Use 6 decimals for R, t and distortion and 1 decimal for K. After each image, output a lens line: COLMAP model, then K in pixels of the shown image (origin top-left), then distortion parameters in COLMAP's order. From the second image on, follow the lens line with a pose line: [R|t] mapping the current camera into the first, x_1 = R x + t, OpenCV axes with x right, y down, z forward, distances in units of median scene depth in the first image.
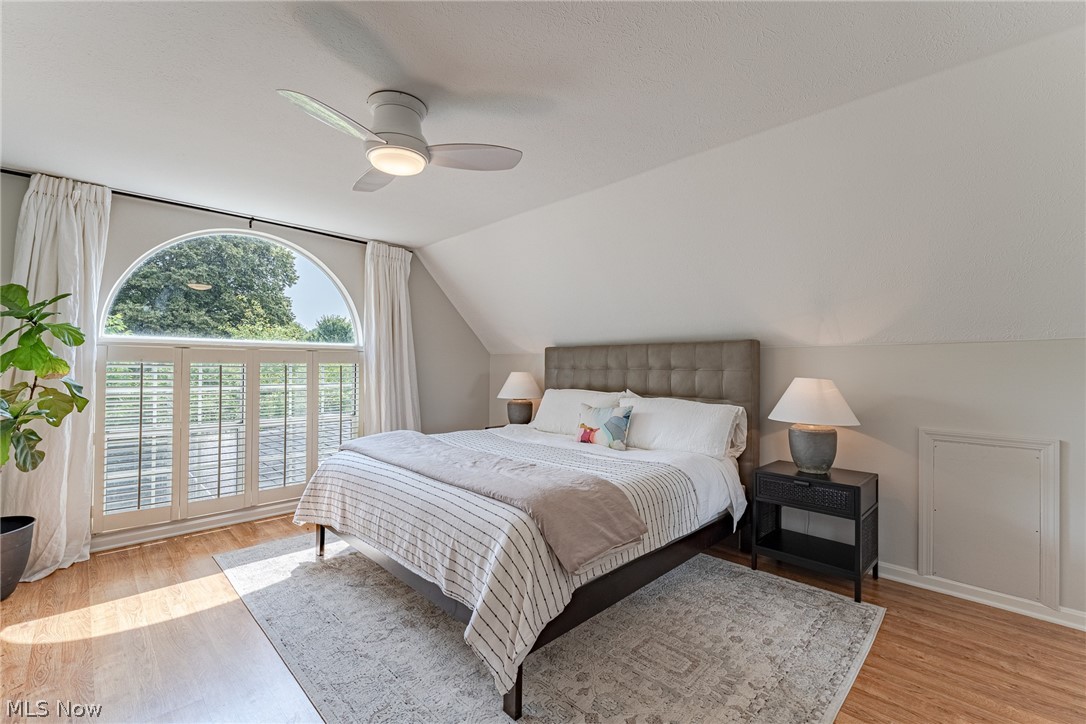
lens RADIAL K [[455.3, 0, 543.0], [0, 455.3, 362.0], [0, 0, 1]] dist [-0.001281, -0.000059]
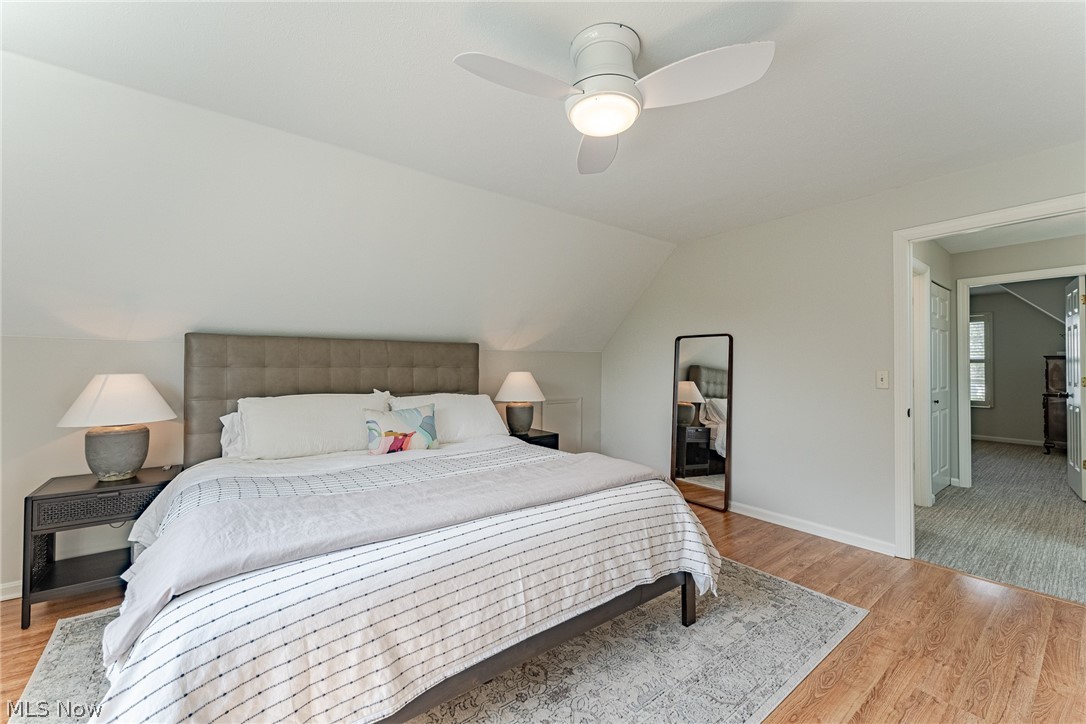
lens RADIAL K [[432.8, 0, 543.0], [0, 432.8, 362.0], [0, 0, 1]] dist [0.000280, 0.000017]
pose [[0.138216, 0.004162, 0.990393, -0.882099], [-0.014342, 0.999895, -0.002201, 0.005880], [-0.990298, -0.013900, 0.138261, 0.795095]]
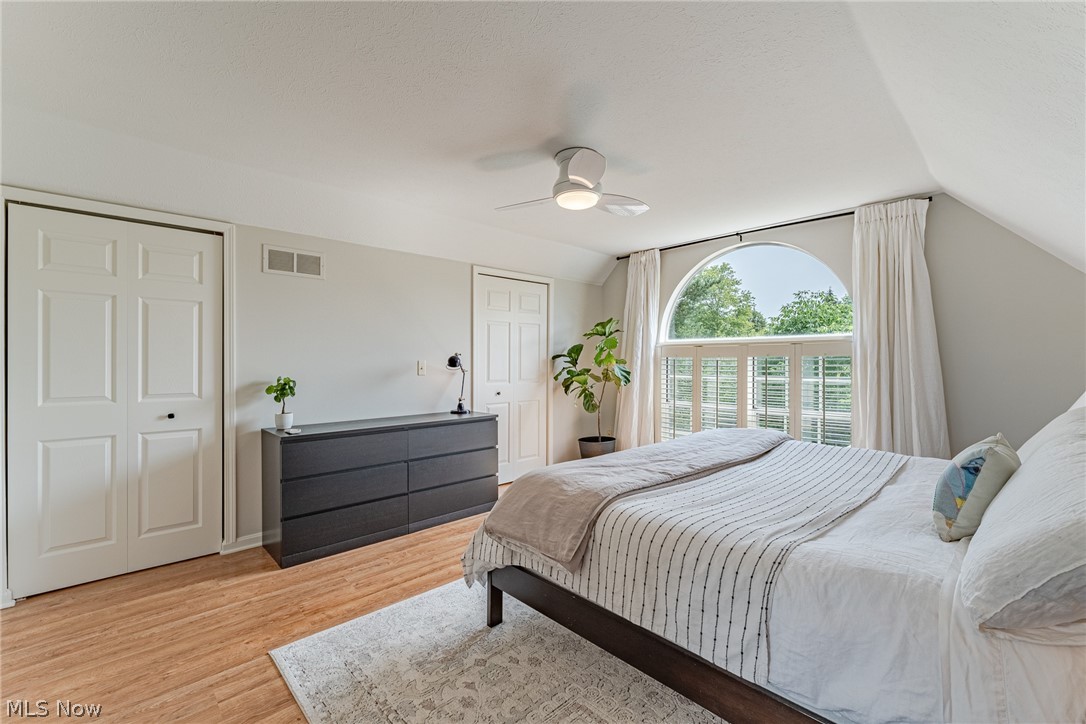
lens RADIAL K [[488.1, 0, 543.0], [0, 488.1, 362.0], [0, 0, 1]] dist [0.016725, 0.000023]
pose [[-0.021755, -0.008601, -0.999726, 0.842093], [0.008158, 0.999928, -0.008781, 0.020741], [0.999730, -0.008346, -0.021684, 0.740200]]
